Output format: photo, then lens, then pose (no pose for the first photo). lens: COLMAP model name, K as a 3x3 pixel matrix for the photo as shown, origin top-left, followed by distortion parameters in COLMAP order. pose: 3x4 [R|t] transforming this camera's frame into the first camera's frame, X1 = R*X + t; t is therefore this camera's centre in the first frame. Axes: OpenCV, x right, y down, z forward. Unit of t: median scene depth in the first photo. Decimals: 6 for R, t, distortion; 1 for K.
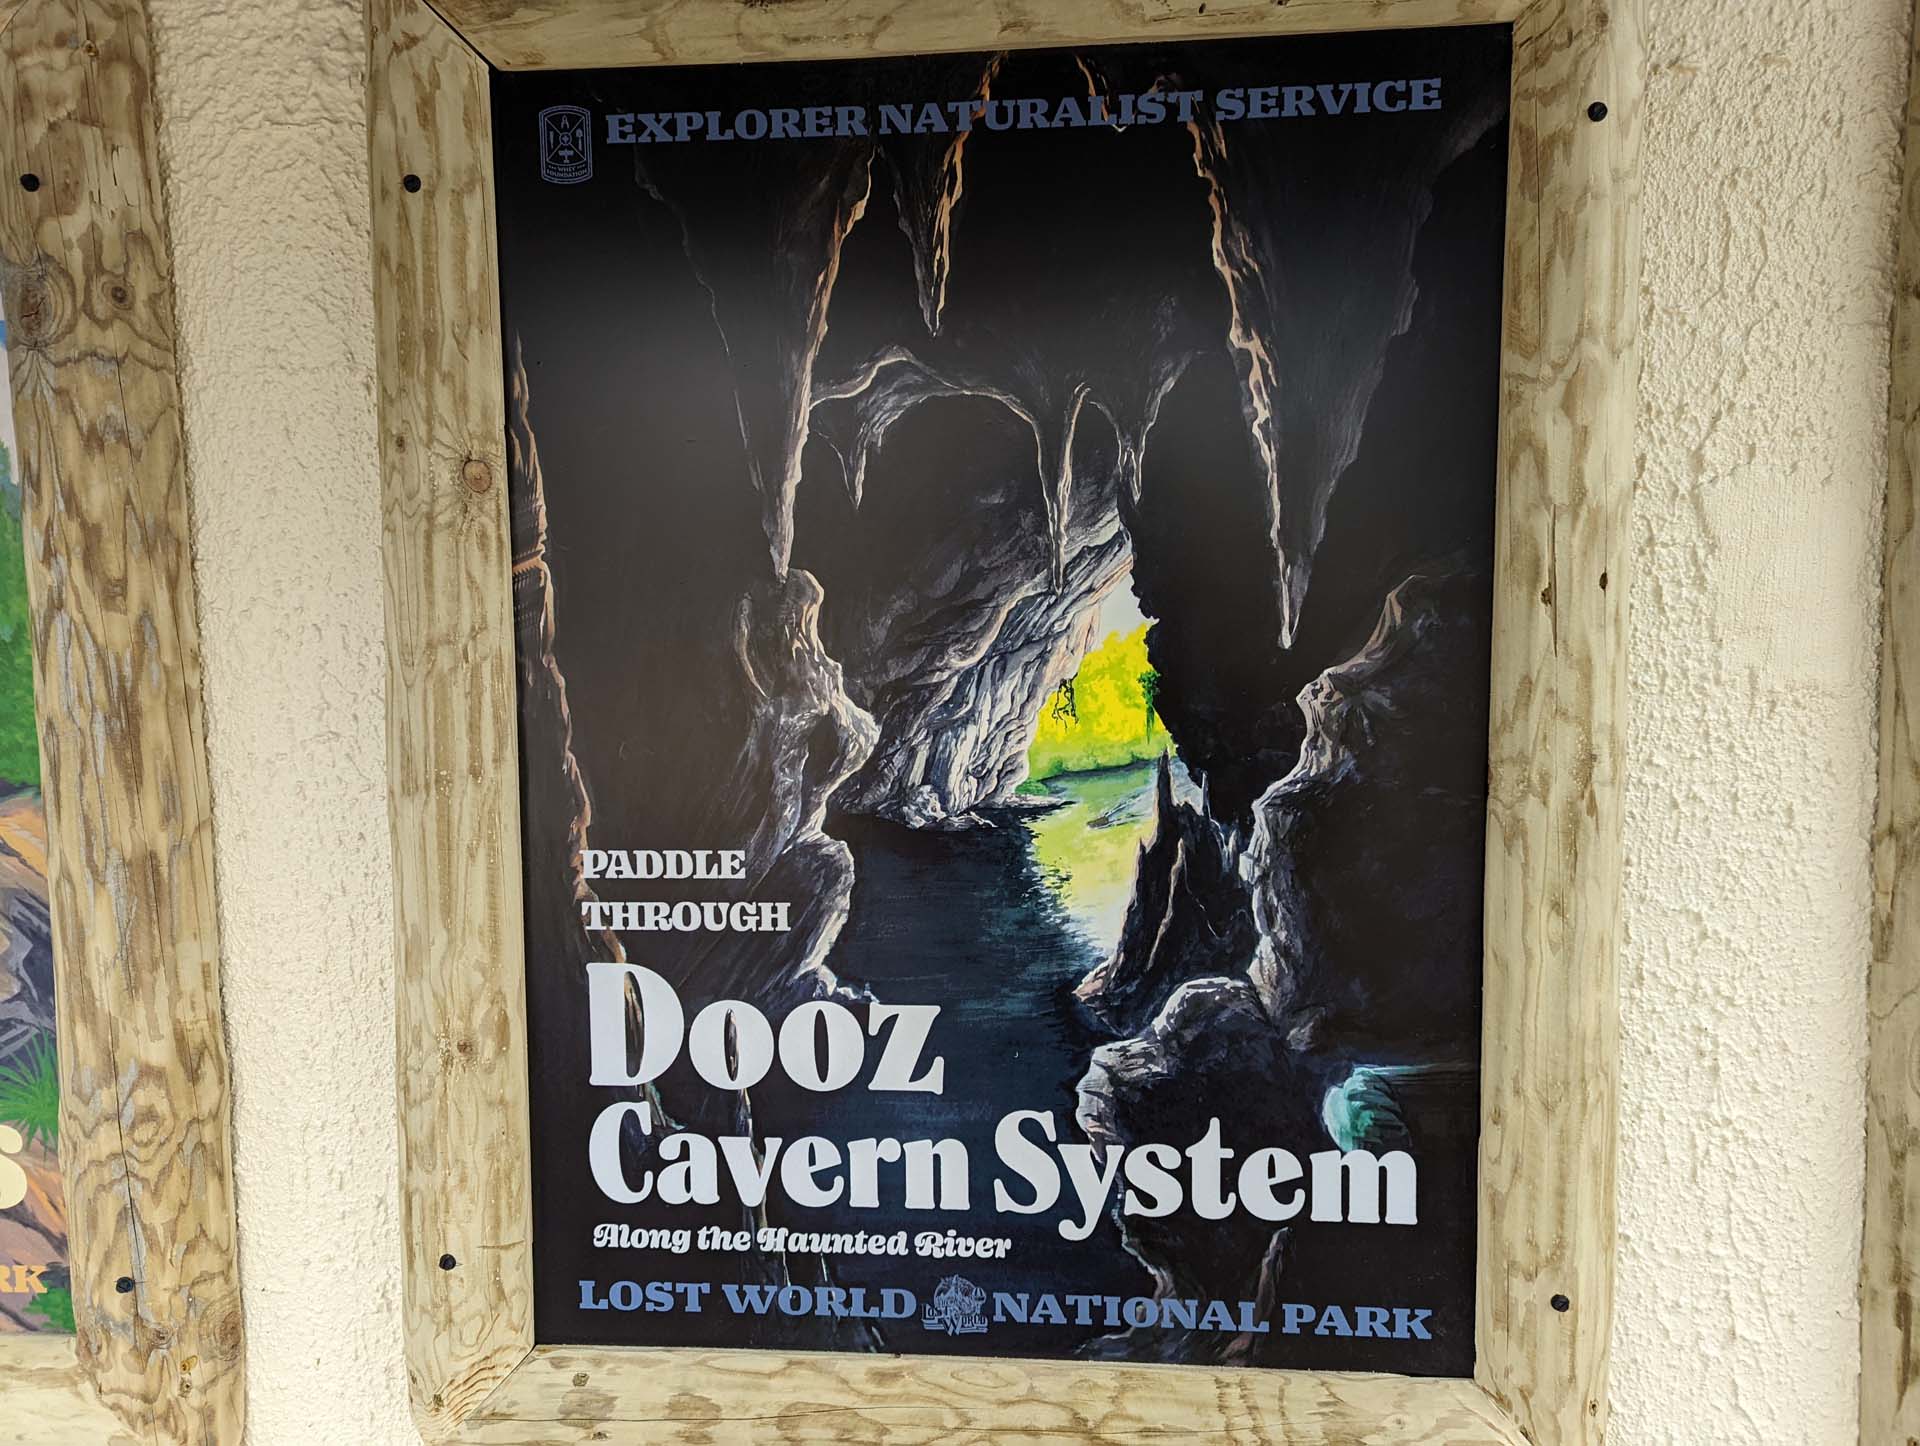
lens RADIAL K [[1353.5, 0, 960.0], [0, 1353.5, 723.0], [0, 0, 1]] dist [0.020279, -0.008536]
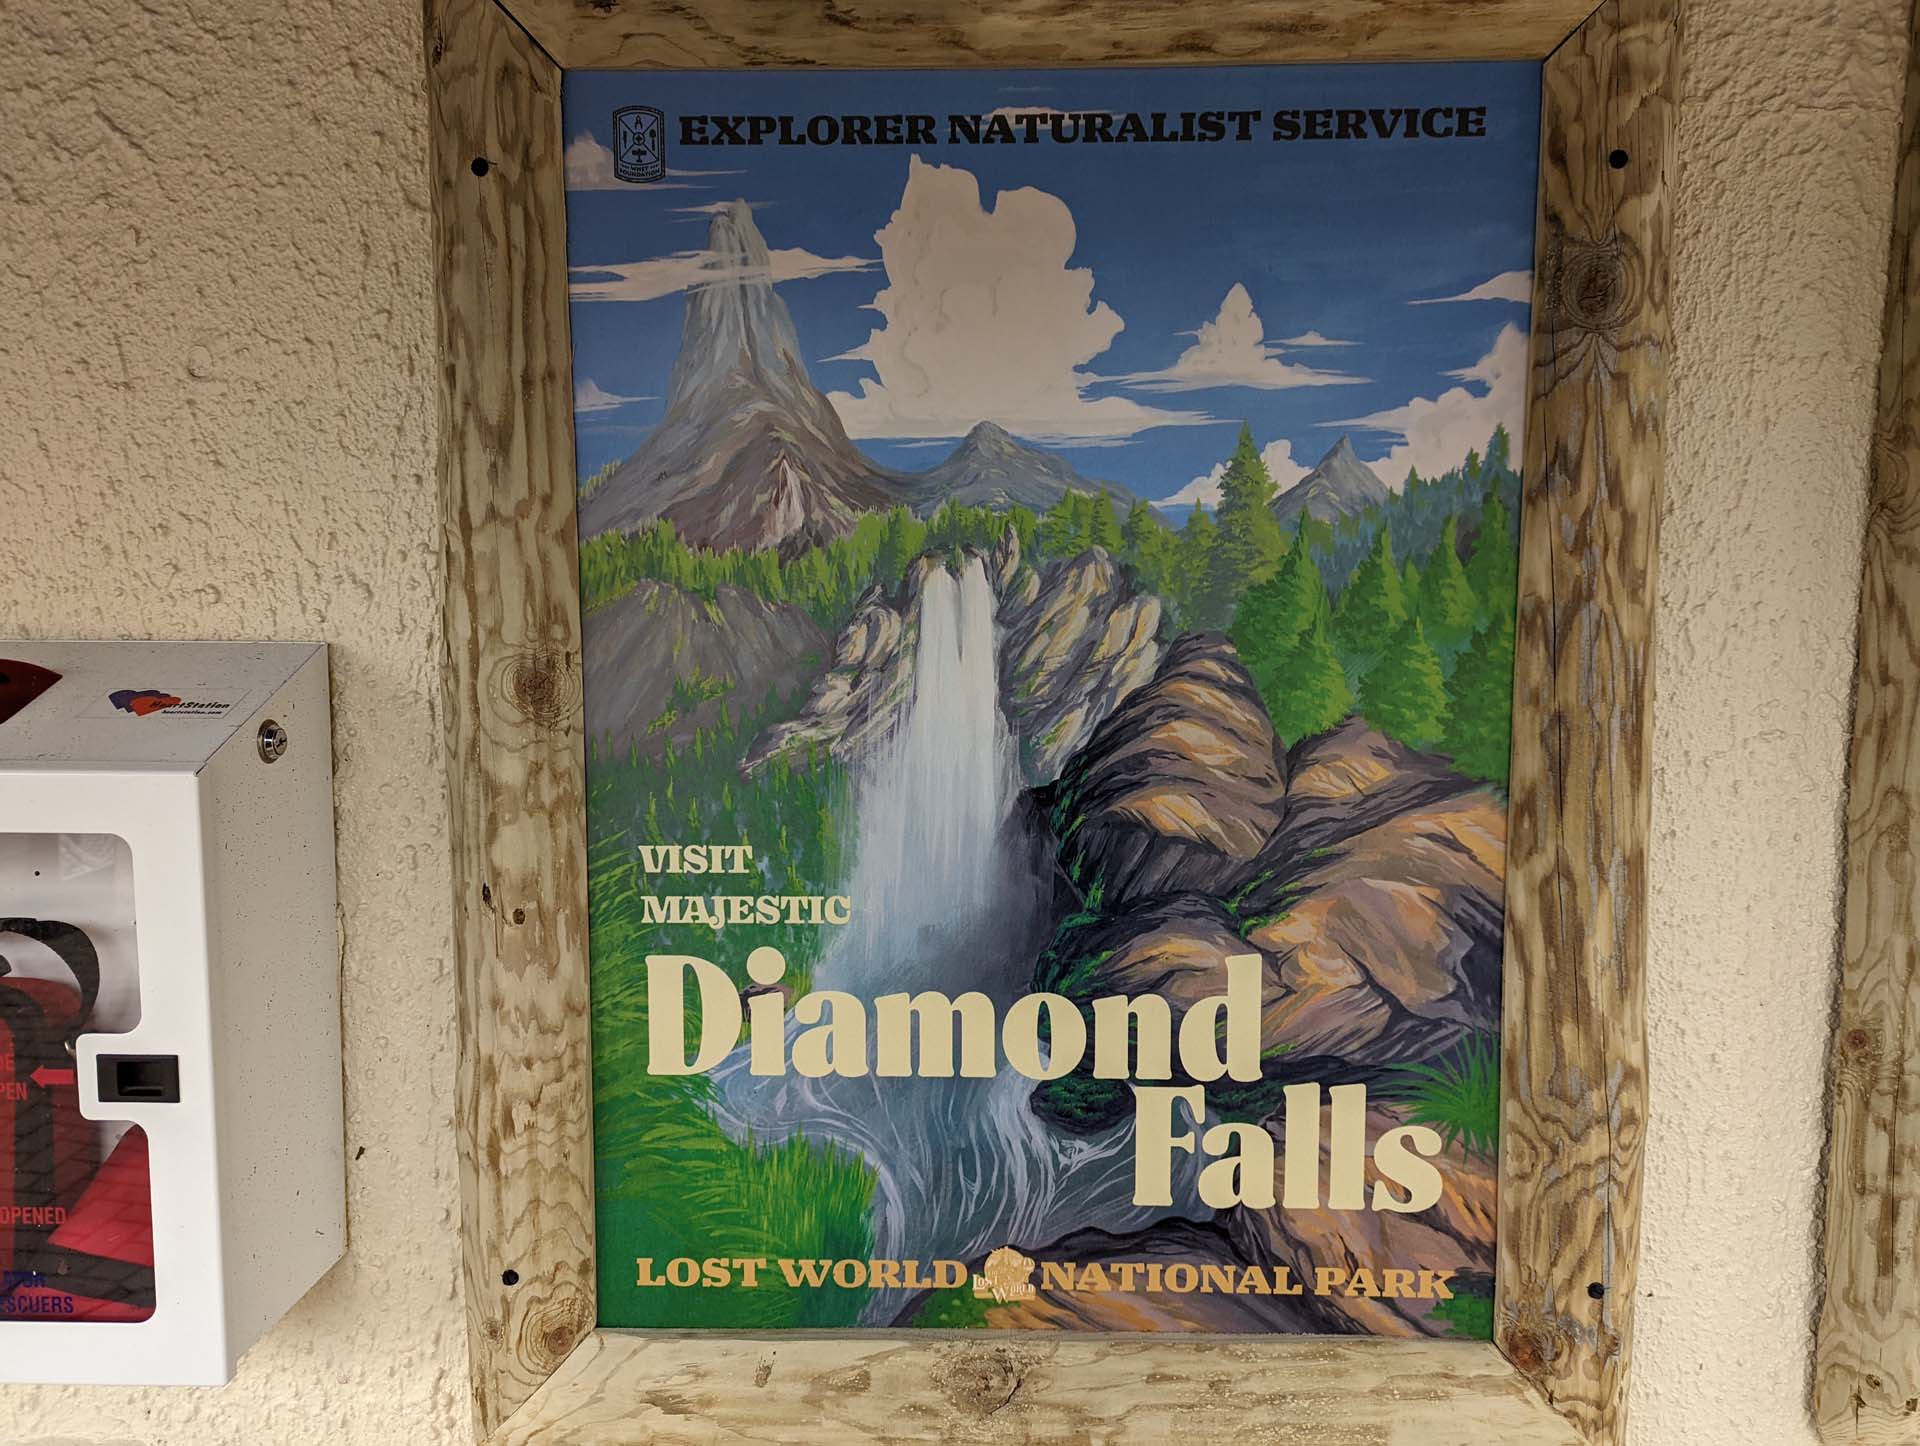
lens RADIAL K [[1304.6, 0, 960.0], [0, 1304.6, 723.0], [0, 0, 1]] dist [0.021570, -0.007241]
pose [[0.997227, 0.011093, 0.073592, -1.131842], [-0.011684, 0.999903, 0.007610, 0.002251], [-0.073501, -0.008449, 0.997259, 0.094540]]
